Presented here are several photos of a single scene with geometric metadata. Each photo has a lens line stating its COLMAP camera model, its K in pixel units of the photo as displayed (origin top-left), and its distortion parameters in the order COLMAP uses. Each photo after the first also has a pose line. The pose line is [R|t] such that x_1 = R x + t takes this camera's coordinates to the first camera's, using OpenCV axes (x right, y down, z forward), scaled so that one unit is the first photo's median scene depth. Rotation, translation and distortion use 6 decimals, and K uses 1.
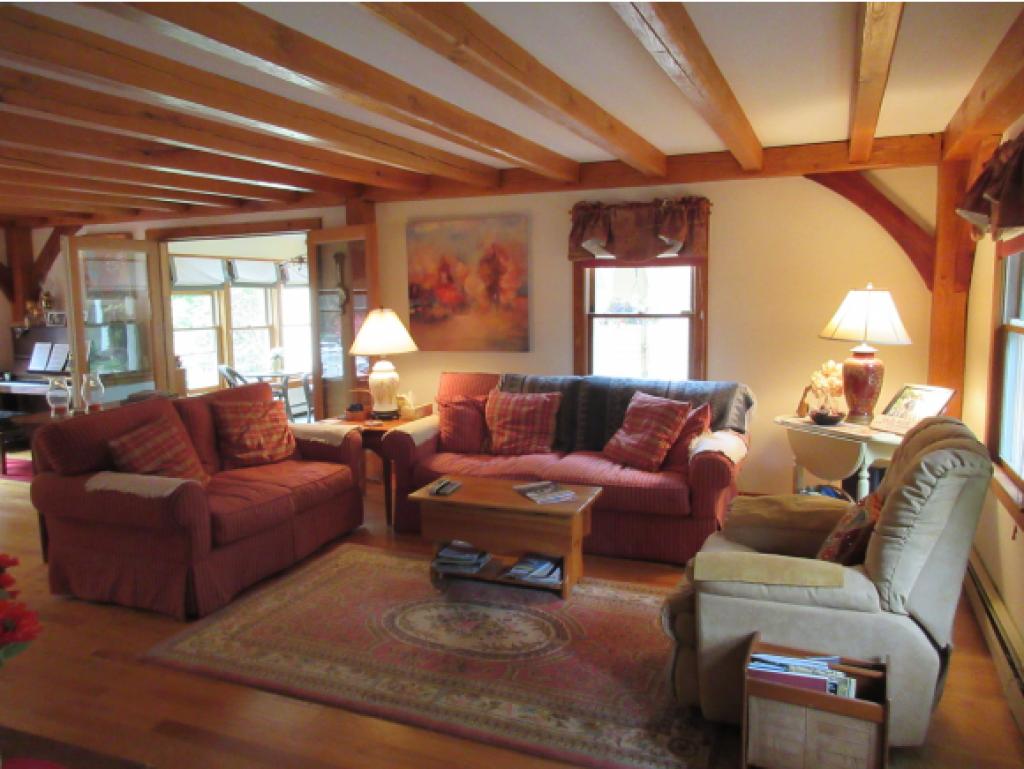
lens RADIAL K [[760.9, 0, 511.2], [0, 760.9, 380.6], [0, 0, 1]] dist [0.007408, 0.001733]
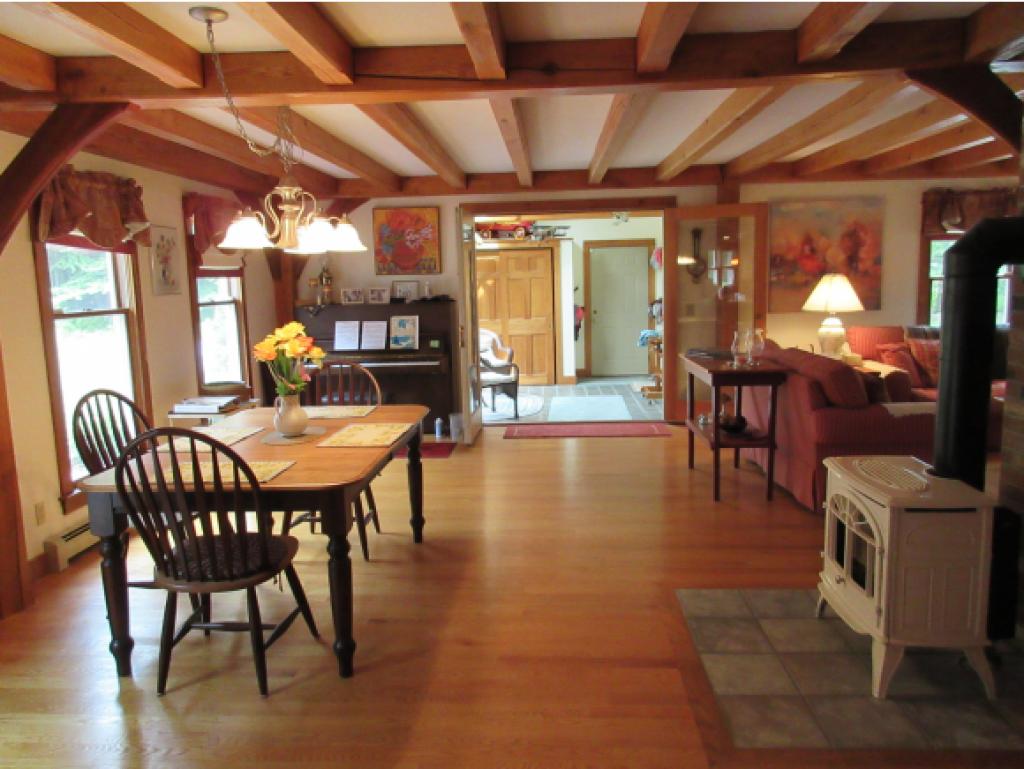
lens RADIAL K [[760.9, 0, 518.5], [0, 760.9, 377.6], [0, 0, 1]] dist [0.007408, 0.001733]
pose [[0.937458, -0.054607, 0.343788, -0.976823], [0.052010, 0.998506, 0.016777, 0.020855], [-0.344191, 0.002152, 0.938897, 0.048394]]
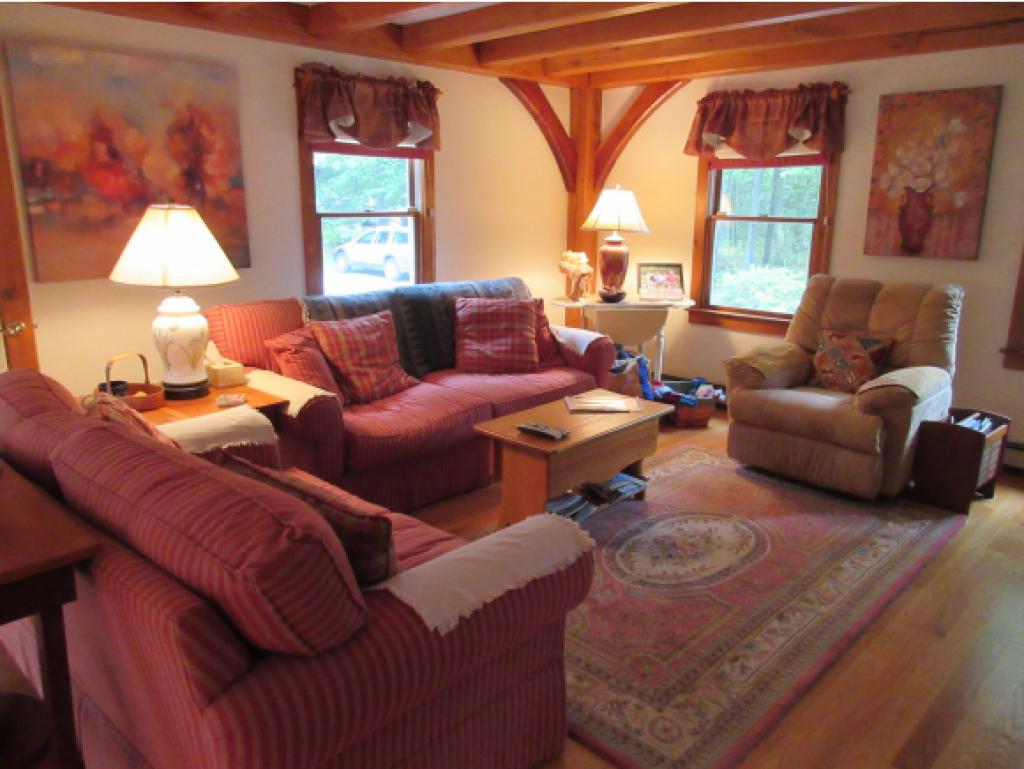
lens RADIAL K [[760.9, 0, 516.4], [0, 760.9, 377.0], [0, 0, 1]] dist [0.007408, 0.001733]
pose [[0.364359, -0.201211, 0.909262, -0.573808], [0.093521, 0.979349, 0.179245, -0.042870], [-0.926551, 0.019725, 0.375652, 0.512916]]
